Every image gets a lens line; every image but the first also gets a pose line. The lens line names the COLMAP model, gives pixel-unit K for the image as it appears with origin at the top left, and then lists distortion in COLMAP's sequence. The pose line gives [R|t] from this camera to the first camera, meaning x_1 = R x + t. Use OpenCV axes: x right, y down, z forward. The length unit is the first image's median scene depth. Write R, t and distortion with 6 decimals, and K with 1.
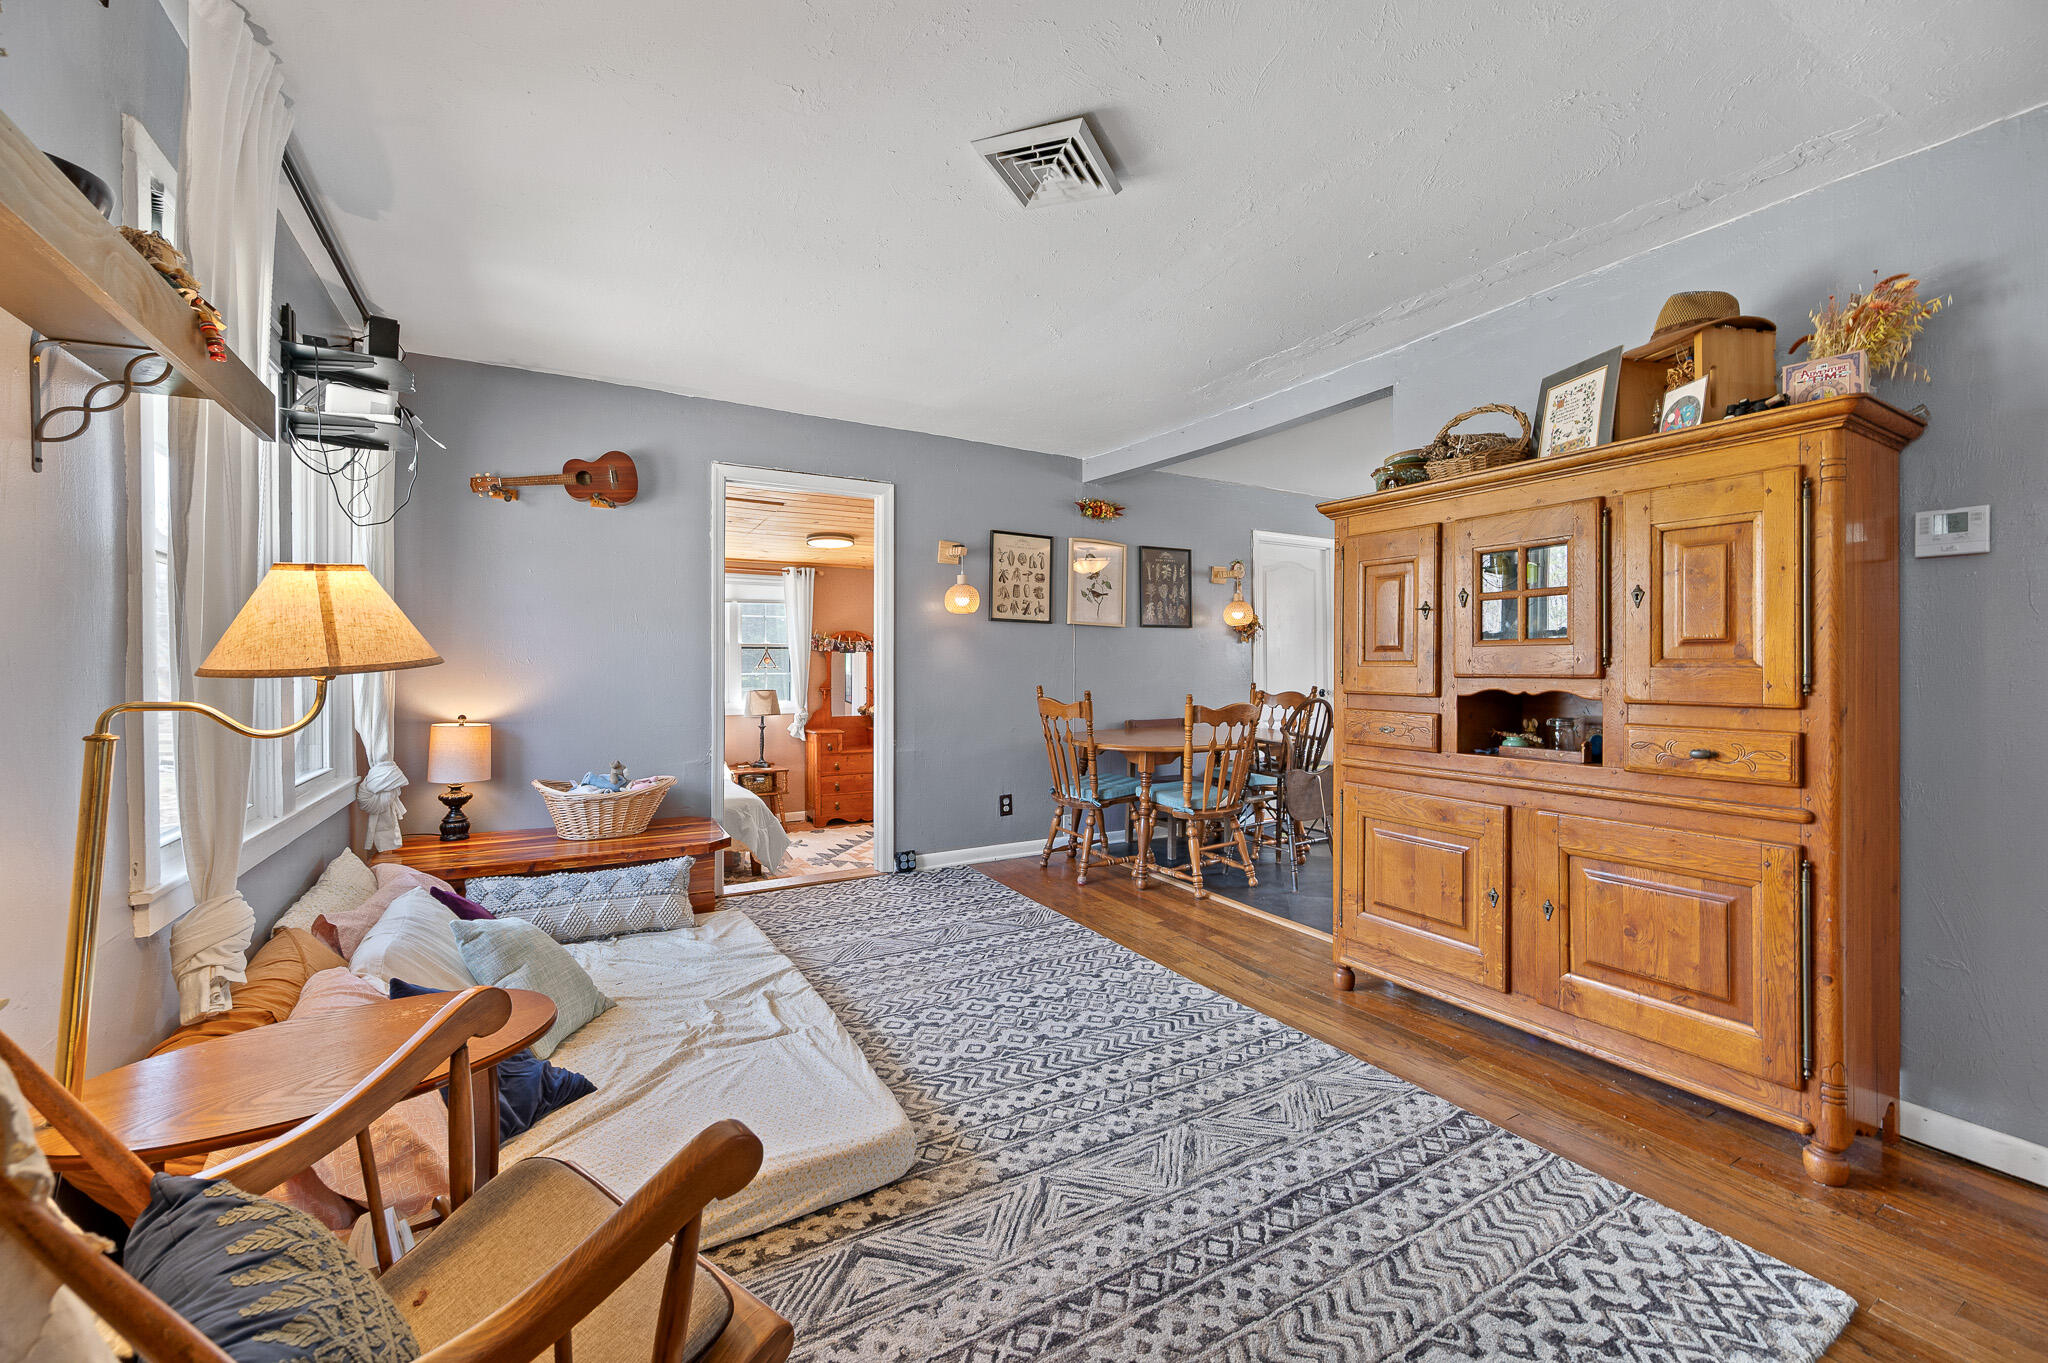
lens RADIAL K [[803.8, 0, 1024.0], [0, 803.8, 681.5], [0, 0, 1]] dist [-0.016471, -0.000063]
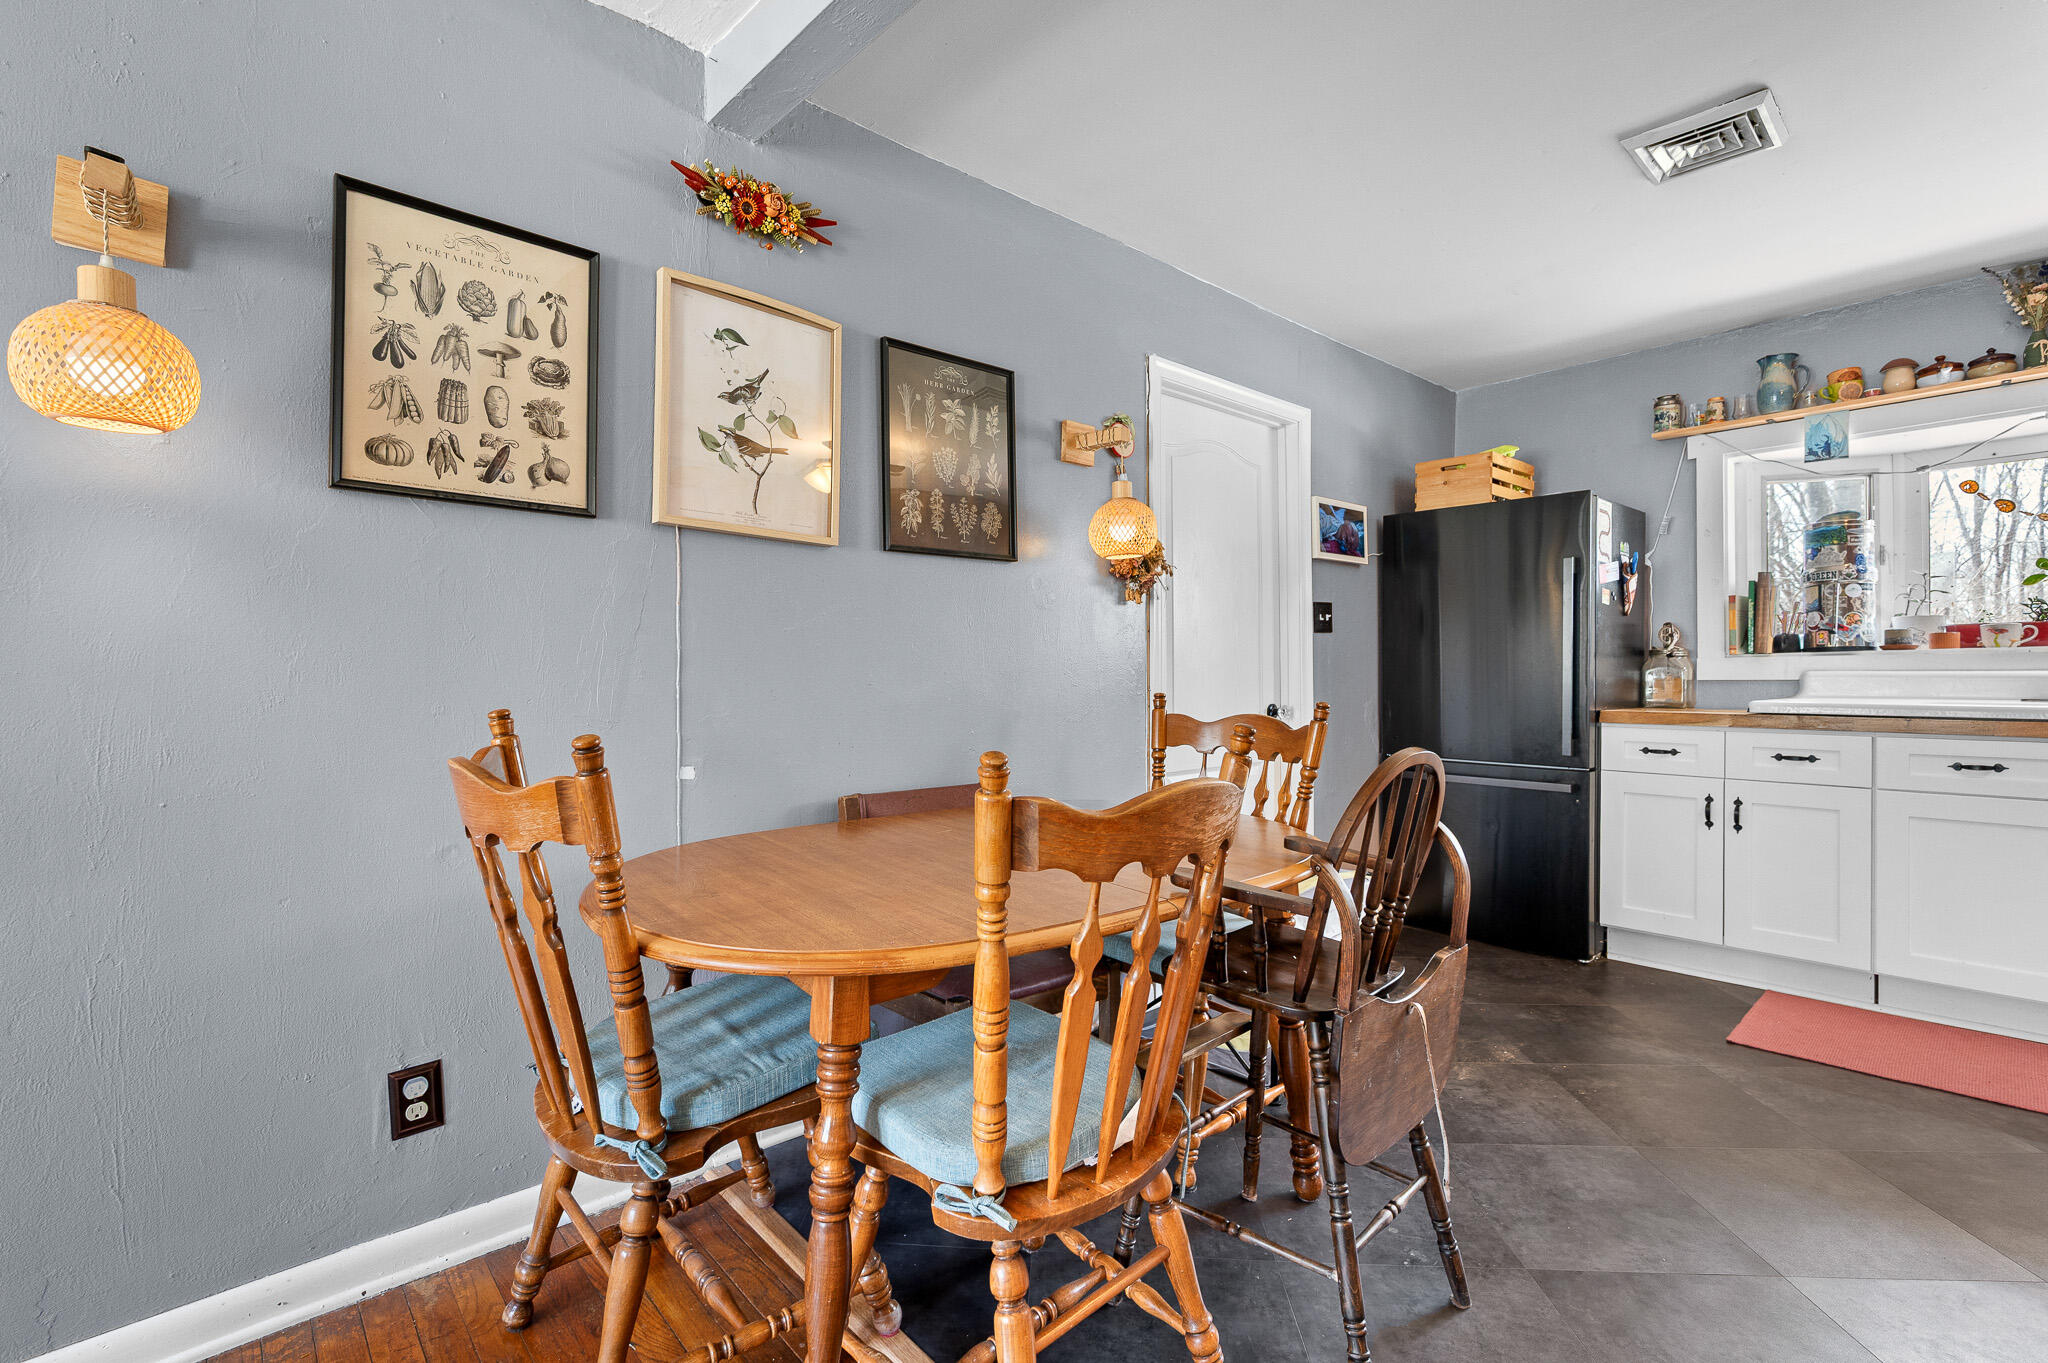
lens RADIAL K [[946.6, 0, 1024.0], [0, 946.6, 681.5], [0, 0, 1]] dist [0.000032, 0.000002]
pose [[0.979117, -0.001856, 0.203287, 0.127947], [0.002825, 0.999986, -0.004477, -0.002808], [-0.203276, 0.004957, 0.979109, 0.586228]]
